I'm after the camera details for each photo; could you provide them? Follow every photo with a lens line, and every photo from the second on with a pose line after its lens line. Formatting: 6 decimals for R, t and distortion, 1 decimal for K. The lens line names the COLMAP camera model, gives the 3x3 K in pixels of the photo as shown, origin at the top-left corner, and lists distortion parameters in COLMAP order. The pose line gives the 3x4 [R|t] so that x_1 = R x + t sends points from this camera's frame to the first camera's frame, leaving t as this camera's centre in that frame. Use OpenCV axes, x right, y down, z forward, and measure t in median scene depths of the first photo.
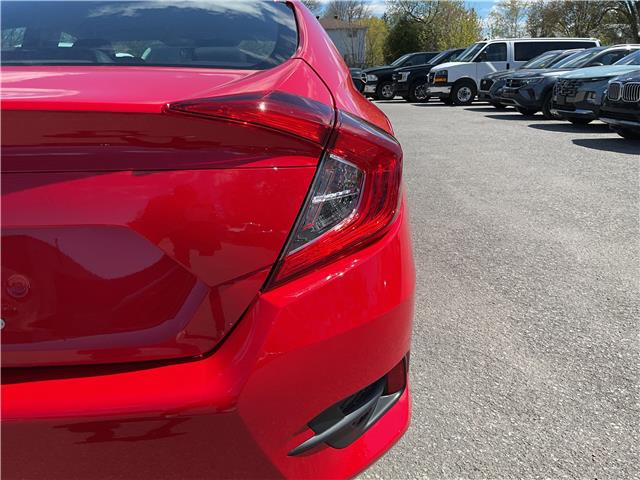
lens RADIAL K [[526.8, 0, 333.6], [0, 526.8, 241.1], [0, 0, 1]] dist [0.062910, -0.119131]
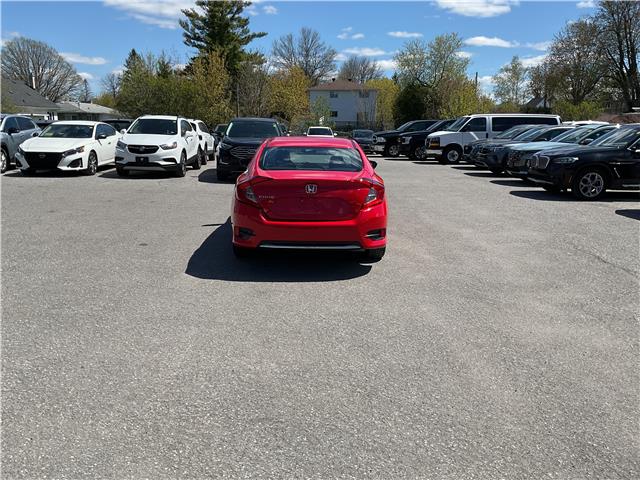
lens RADIAL K [[526.8, 0, 324.1], [0, 526.8, 235.0], [0, 0, 1]] dist [0.062910, -0.119131]
pose [[0.999074, 0.027368, -0.033208, -0.018745], [-0.030598, 0.994414, -0.101014, 0.054873], [0.030258, 0.101936, 0.994331, -0.271042]]
